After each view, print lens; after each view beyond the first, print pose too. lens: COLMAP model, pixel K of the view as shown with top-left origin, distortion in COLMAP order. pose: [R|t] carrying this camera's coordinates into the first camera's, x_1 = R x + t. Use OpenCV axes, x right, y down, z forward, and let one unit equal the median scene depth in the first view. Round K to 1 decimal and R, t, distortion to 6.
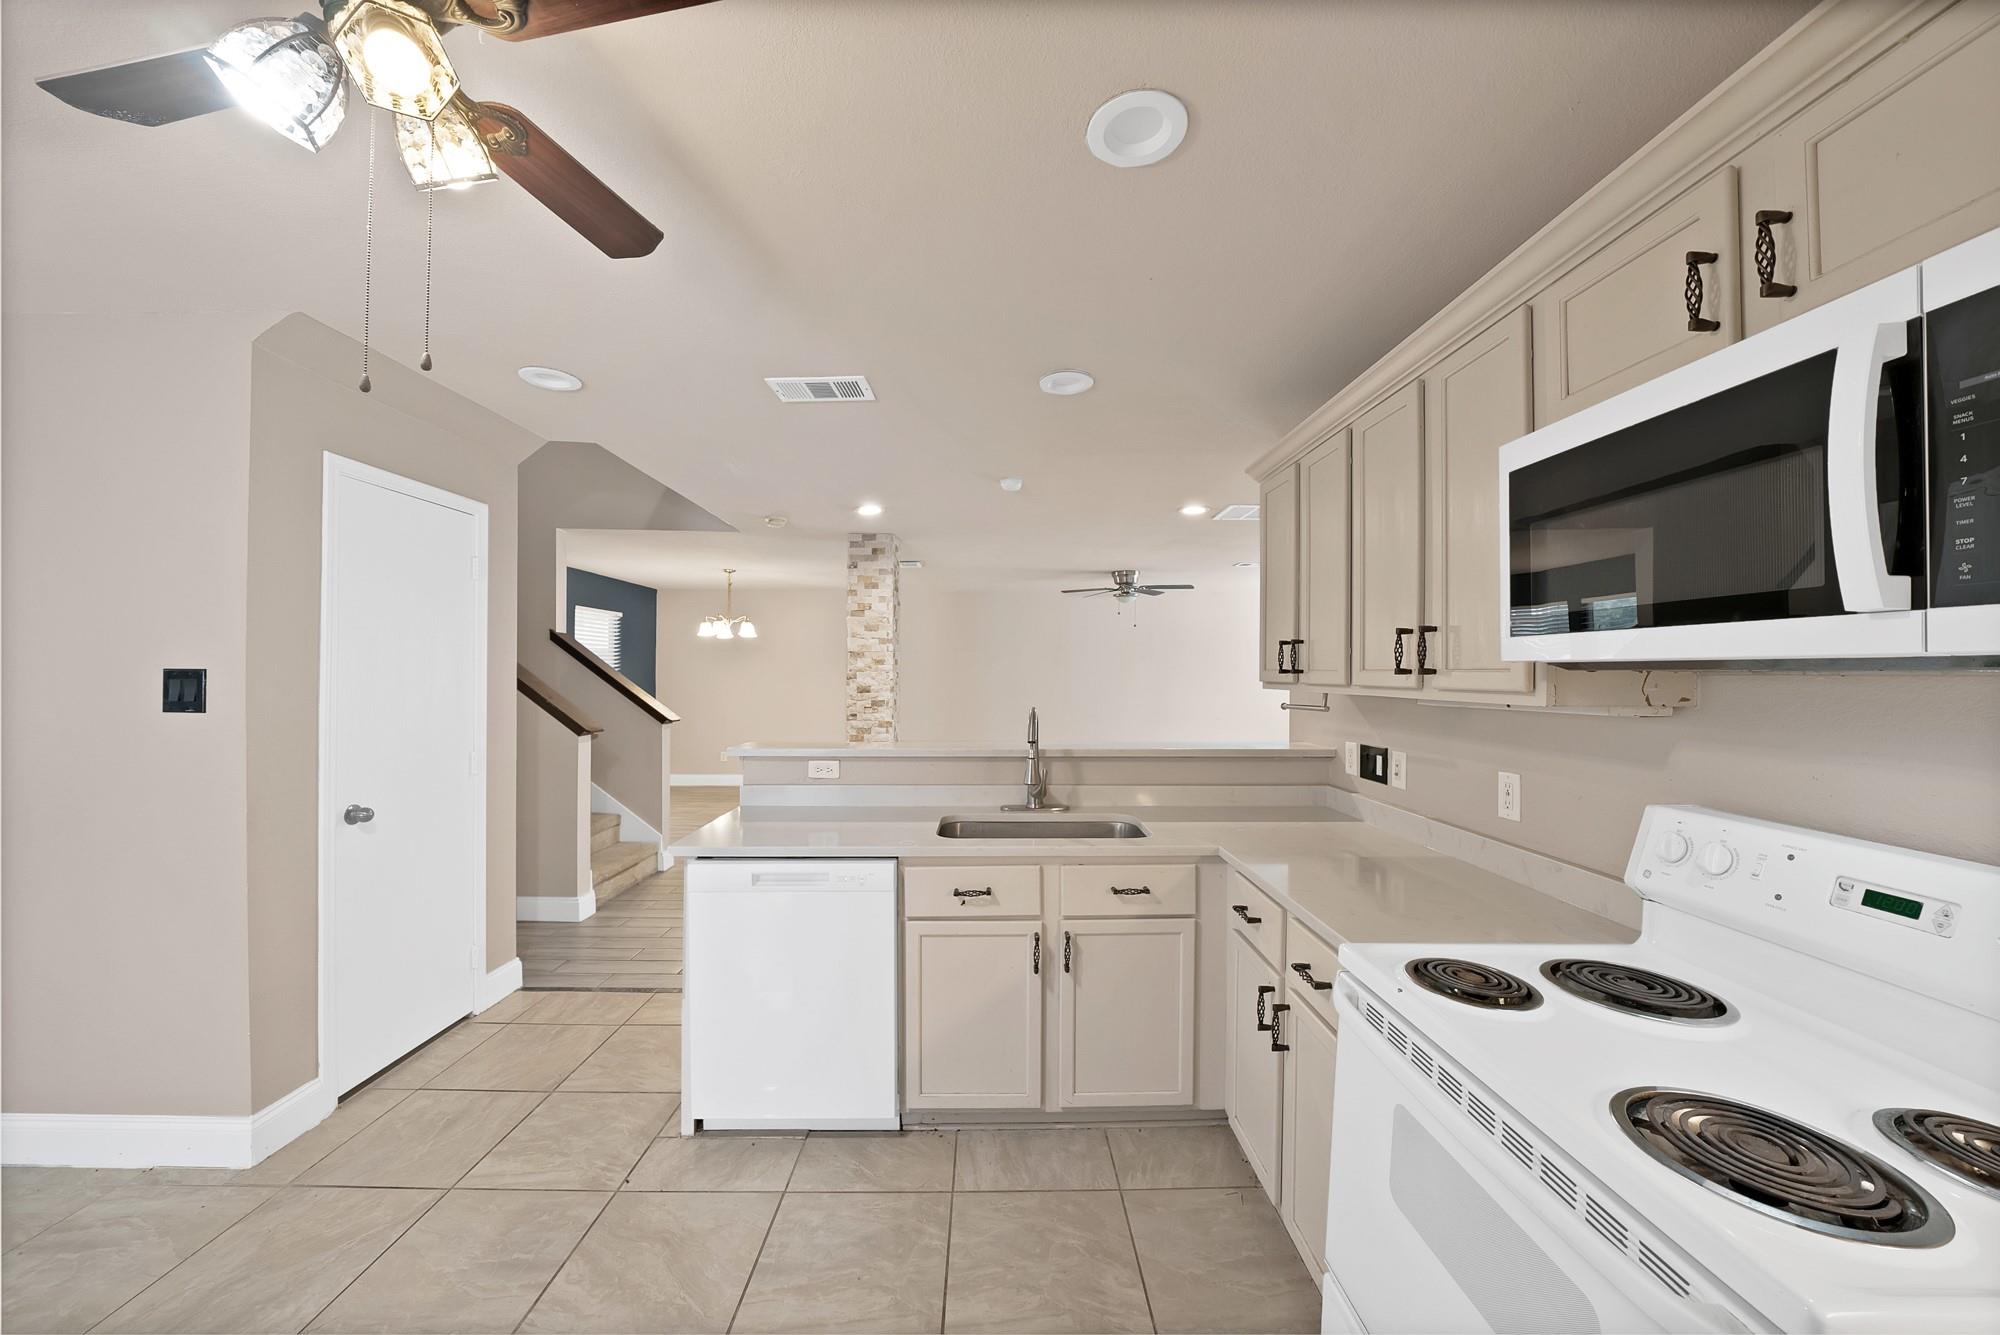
lens RADIAL K [[717.6, 0, 1001.3], [0, 717.6, 673.8], [0, 0, 1]] dist [-0.016661, -0.000088]
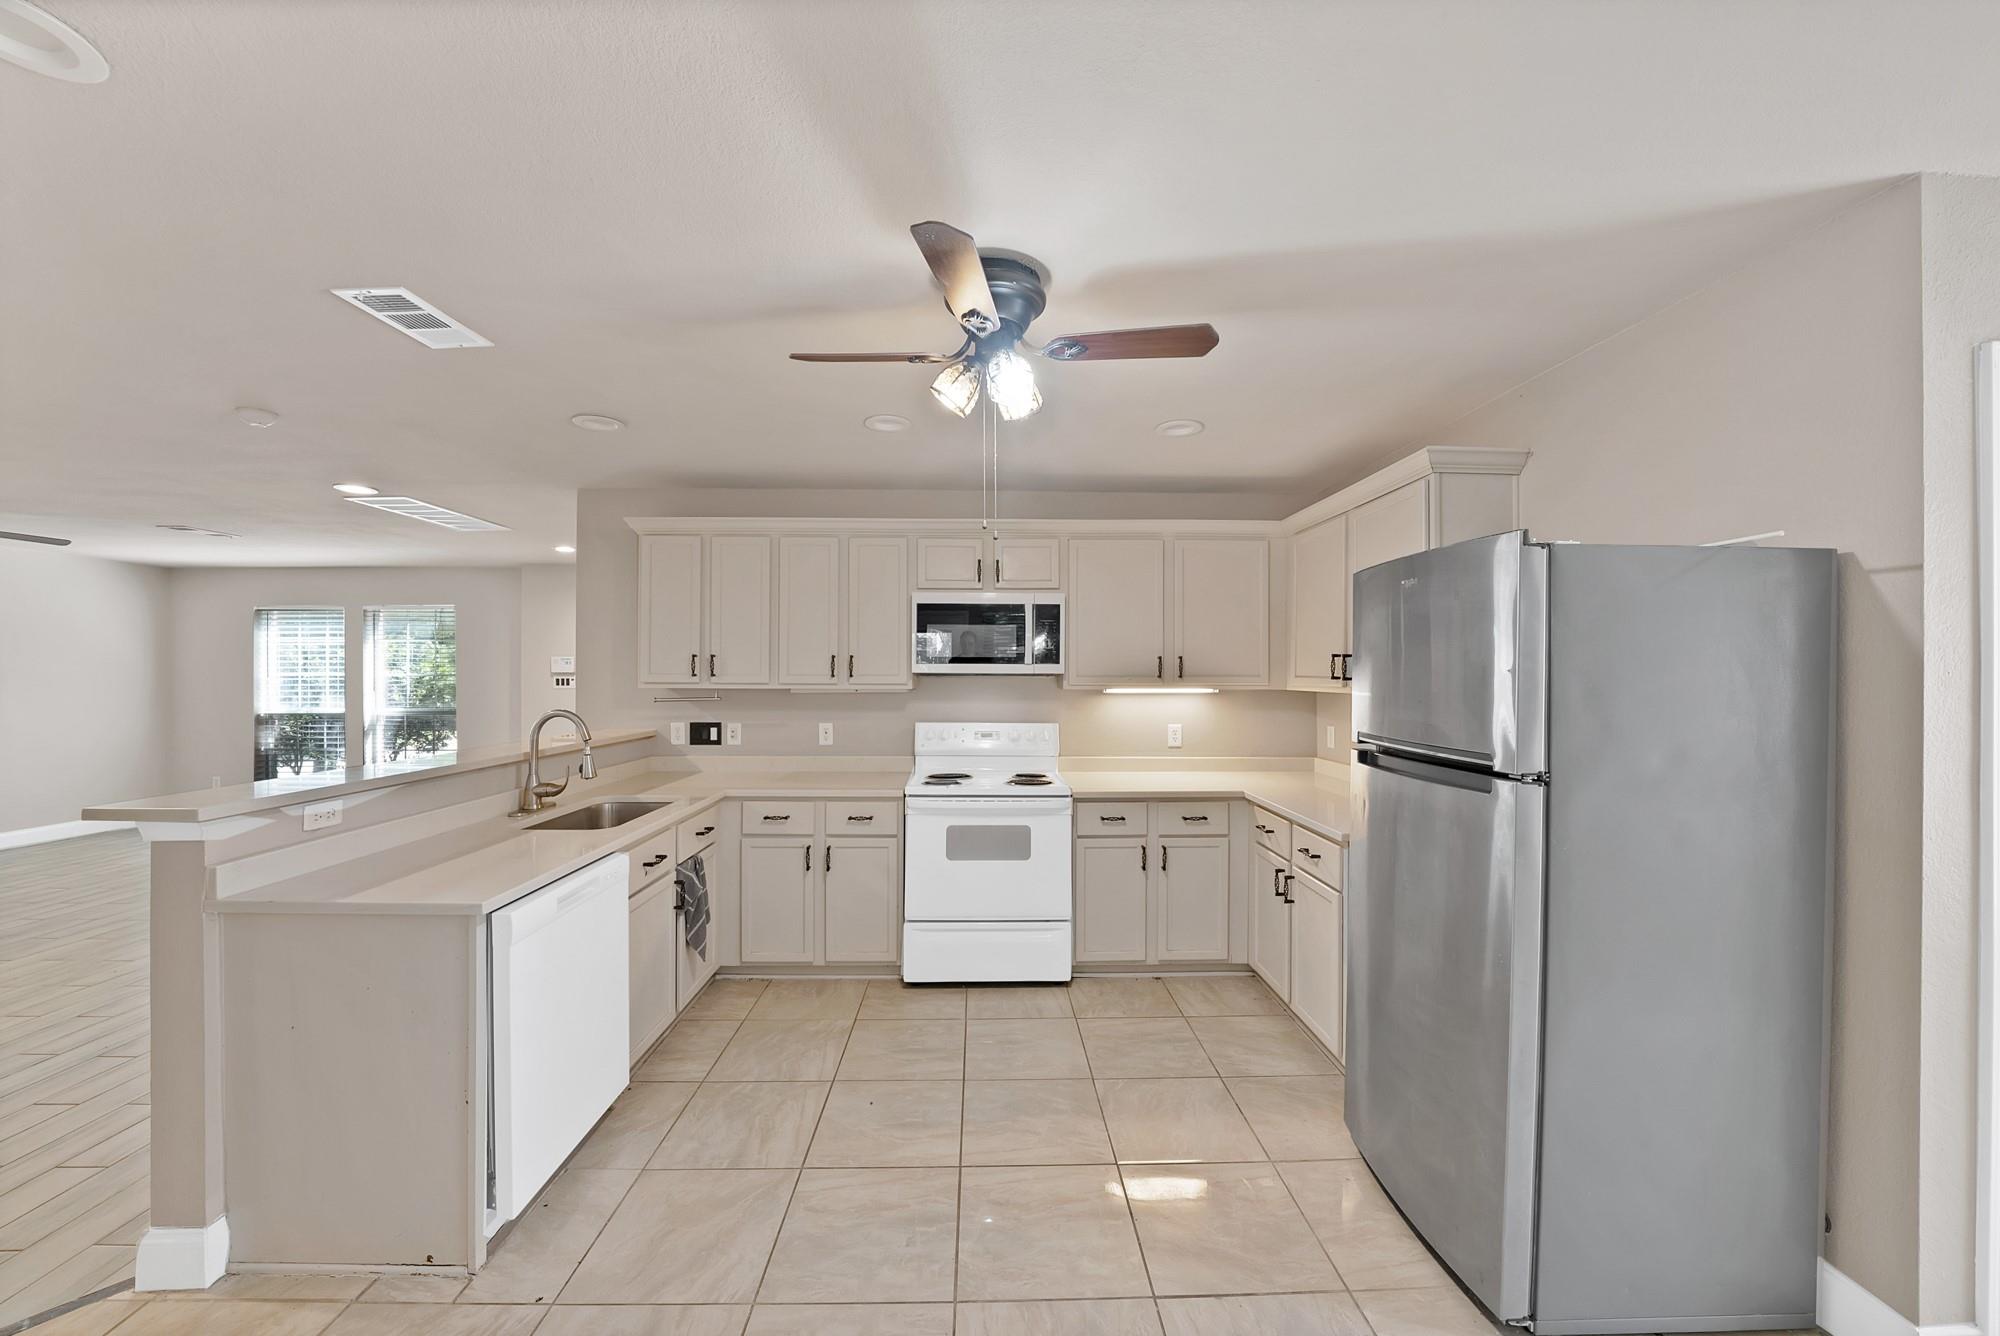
lens RADIAL K [[717.6, 0, 1001.3], [0, 717.6, 674.3], [0, 0, 1]] dist [-0.016661, -0.000088]
pose [[-0.014715, -0.004114, 0.999883, -1.422933], [-0.002250, 0.999989, 0.004081, -0.016750], [-0.999889, -0.002190, -0.014724, 0.500513]]
